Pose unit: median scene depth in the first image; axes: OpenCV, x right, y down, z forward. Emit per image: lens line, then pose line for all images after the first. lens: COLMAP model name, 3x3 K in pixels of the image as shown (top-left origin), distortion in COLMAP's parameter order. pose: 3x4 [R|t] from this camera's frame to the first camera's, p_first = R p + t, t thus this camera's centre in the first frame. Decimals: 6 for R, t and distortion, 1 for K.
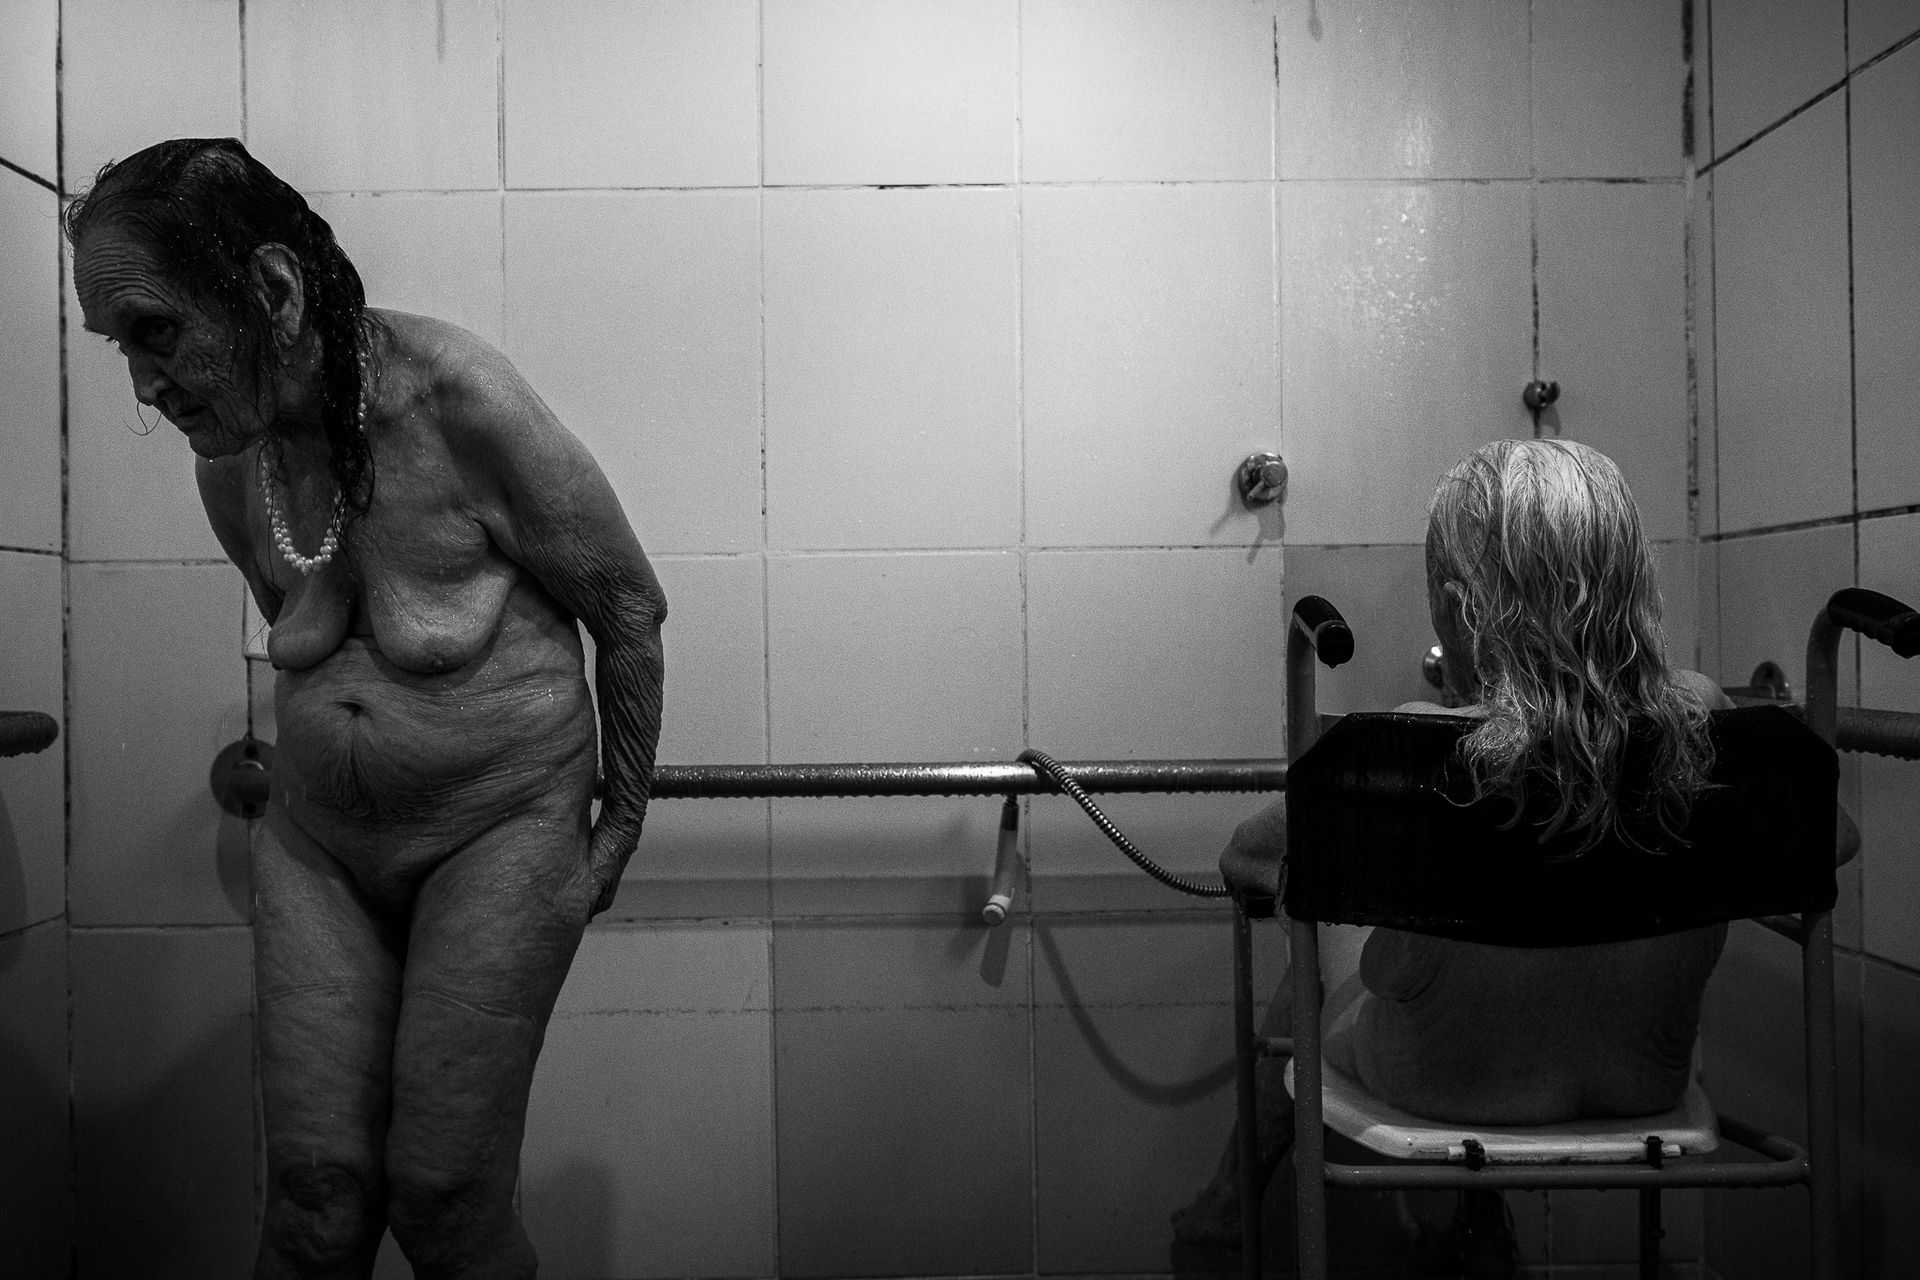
lens RADIAL K [[1790.3, 0, 960.0], [0, 1790.3, 640.0], [0, 0, 1]] dist [0.001036, 0.028195]
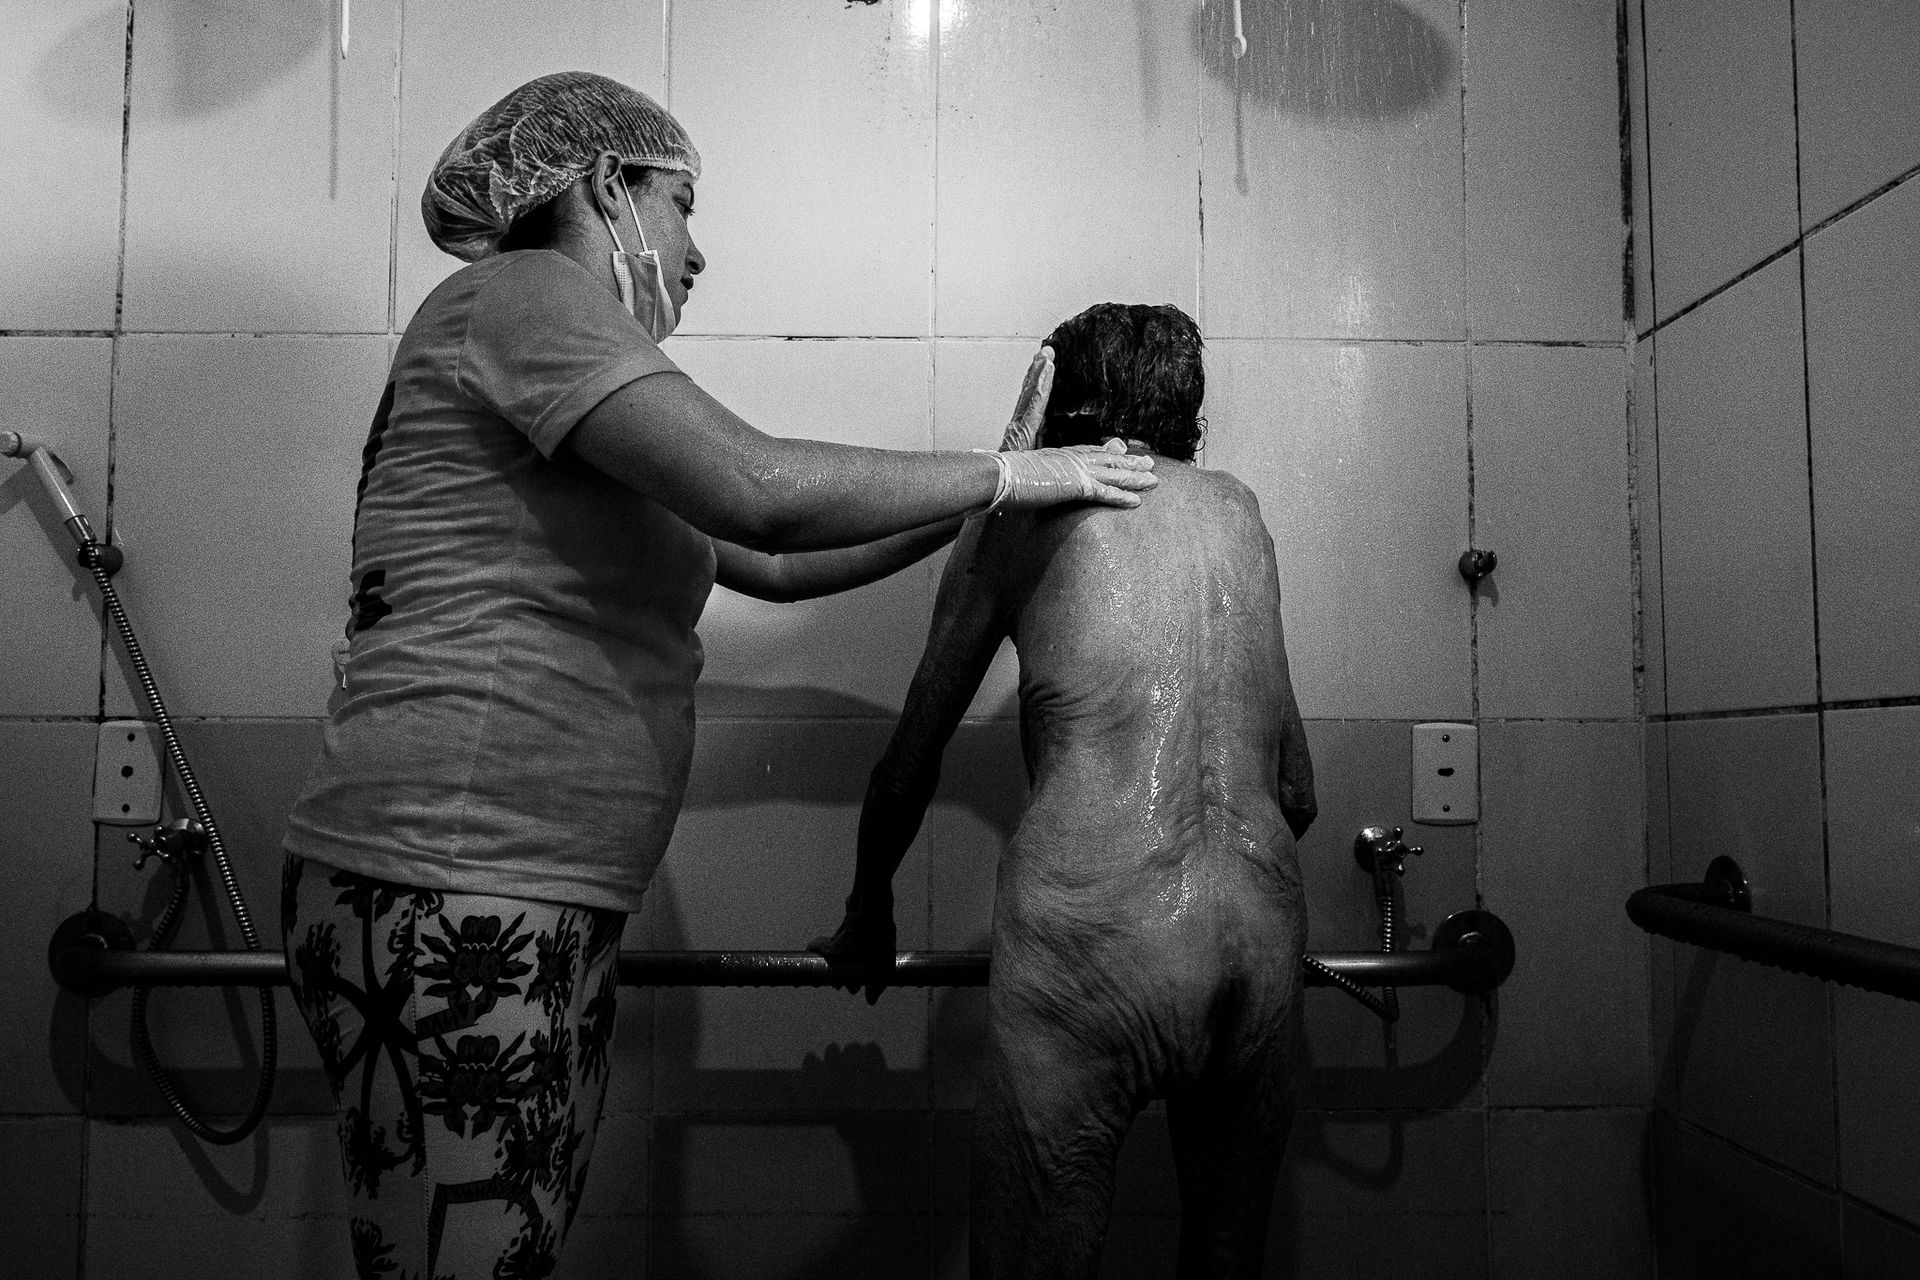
lens RADIAL K [[1657.7, 0, 960.0], [0, 1657.7, 640.0], [0, 0, 1]] dist [0.032628, -0.006372]
pose [[0.999853, 0.015487, 0.007396, 0.043733], [-0.014915, 0.997299, -0.071916, -0.029103], [-0.008490, 0.071795, 0.997383, 0.124374]]
